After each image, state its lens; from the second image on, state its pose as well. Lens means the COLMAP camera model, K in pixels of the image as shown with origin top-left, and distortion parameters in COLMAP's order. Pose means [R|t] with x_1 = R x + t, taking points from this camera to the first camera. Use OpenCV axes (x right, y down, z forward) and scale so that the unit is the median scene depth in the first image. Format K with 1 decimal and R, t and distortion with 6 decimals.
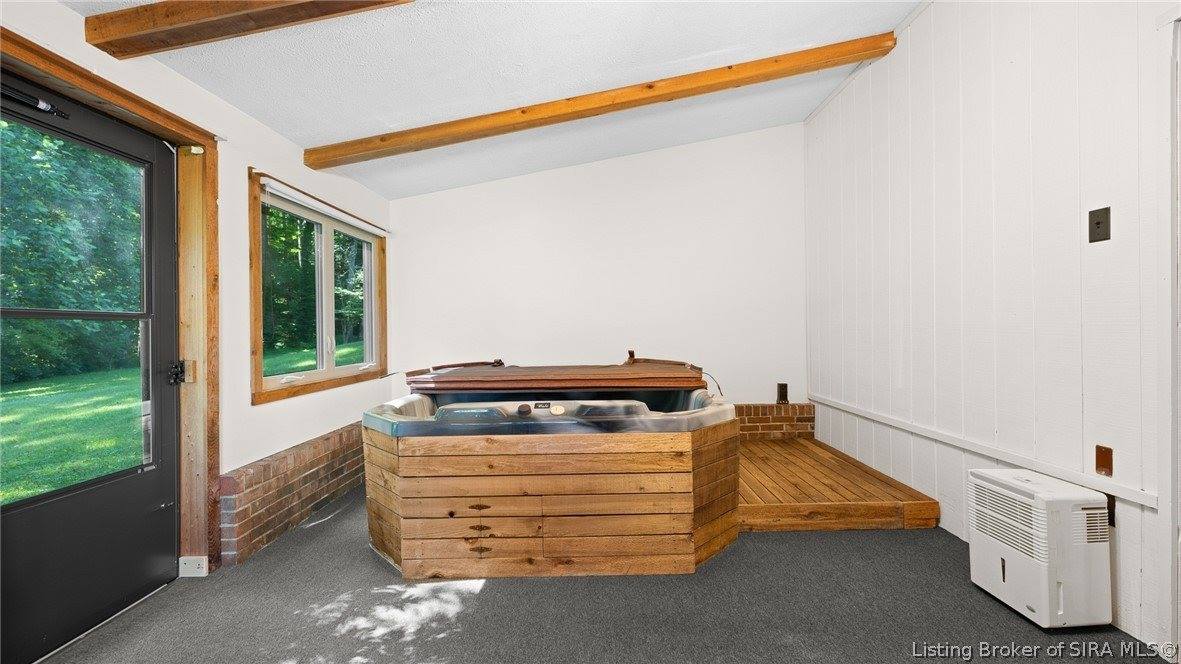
lens RADIAL K [[482.9, 0, 577.9], [0, 482.9, 332.4], [0, 0, 1]] dist [-0.003573, -0.000774]
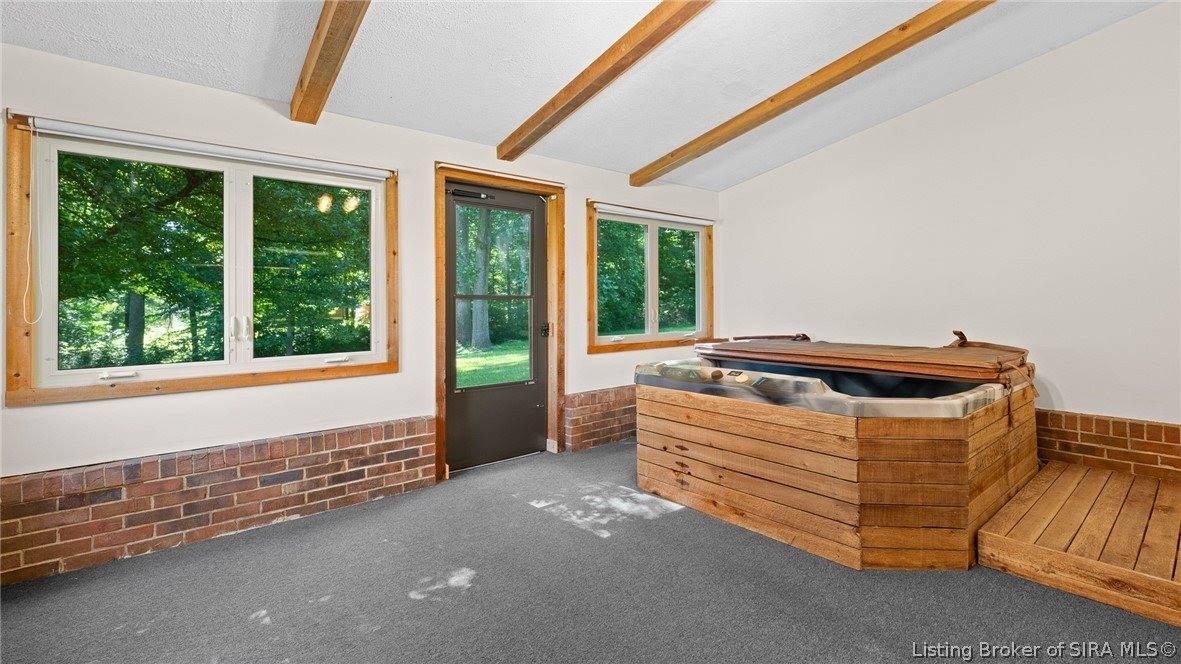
lens RADIAL K [[482.9, 0, 575.4], [0, 482.9, 302.2], [0, 0, 1]] dist [-0.003573, -0.000774]
pose [[0.639216, 0.001546, -0.769025, 0.573011], [-0.004519, 0.999988, -0.001746, -0.012323], [0.769014, 0.004591, 0.639216, -0.013678]]
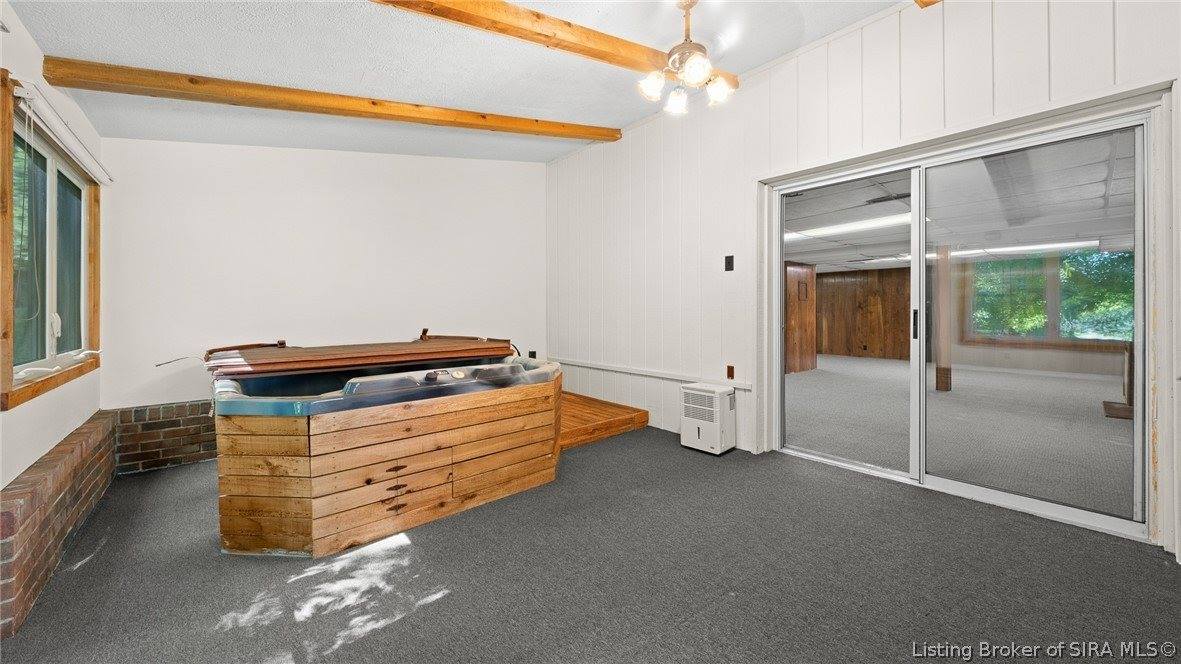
lens RADIAL K [[442.5, 0, 566.7], [0, 442.5, 312.5], [0, 0, 1]] dist [-0.003539, -0.000367]
pose [[0.755873, 0.009261, 0.654653, -0.564261], [-0.004059, 0.999947, -0.009458, 0.014079], [-0.654706, 0.004492, 0.755871, -0.015910]]
